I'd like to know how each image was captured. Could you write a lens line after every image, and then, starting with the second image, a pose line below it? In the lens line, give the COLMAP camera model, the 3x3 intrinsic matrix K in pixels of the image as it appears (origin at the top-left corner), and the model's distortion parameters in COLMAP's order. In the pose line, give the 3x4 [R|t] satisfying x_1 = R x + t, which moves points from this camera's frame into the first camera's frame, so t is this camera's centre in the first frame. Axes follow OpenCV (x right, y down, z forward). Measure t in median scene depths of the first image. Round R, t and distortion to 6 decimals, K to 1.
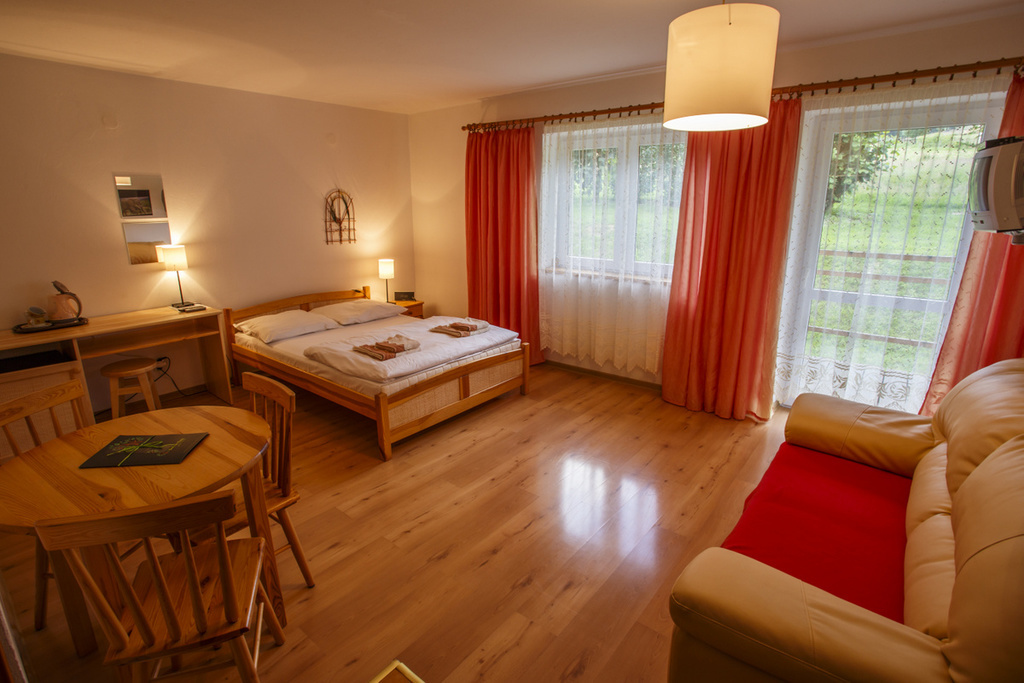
lens RADIAL K [[511.7, 0, 512.0], [0, 511.7, 341.5], [0, 0, 1]] dist [-0.080902, 0.038170]
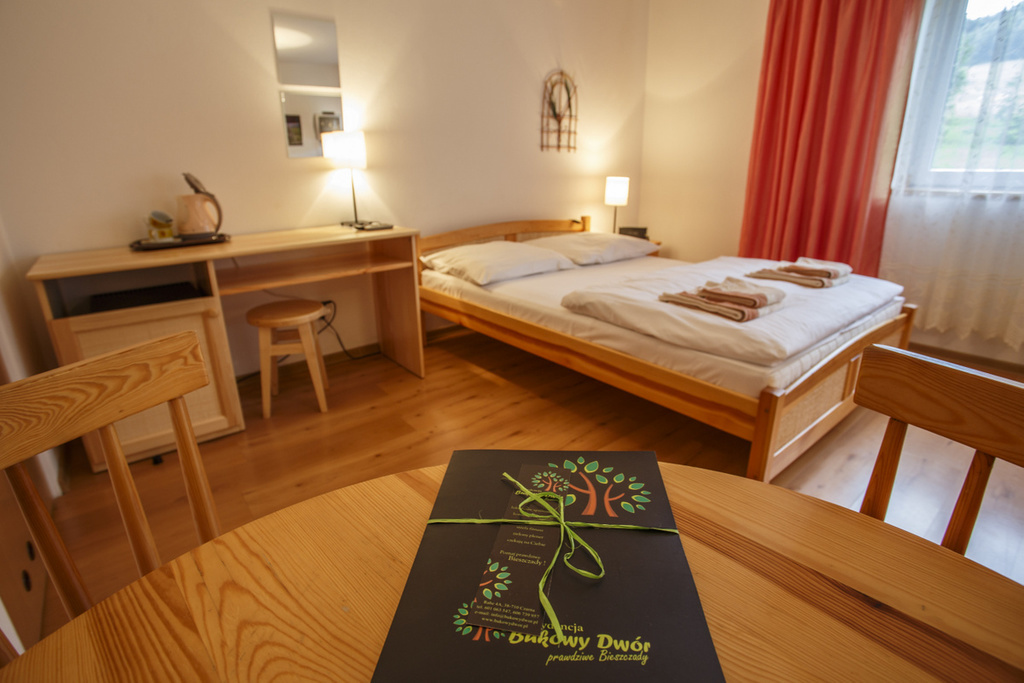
lens RADIAL K [[511.7, 0, 512.0], [0, 511.7, 341.5], [0, 0, 1]] dist [-0.080902, 0.038170]
pose [[0.978490, 0.059776, -0.197444, -0.309511], [-0.046459, 0.996365, 0.071405, 0.025690], [0.200995, -0.060696, 0.977710, 0.362652]]
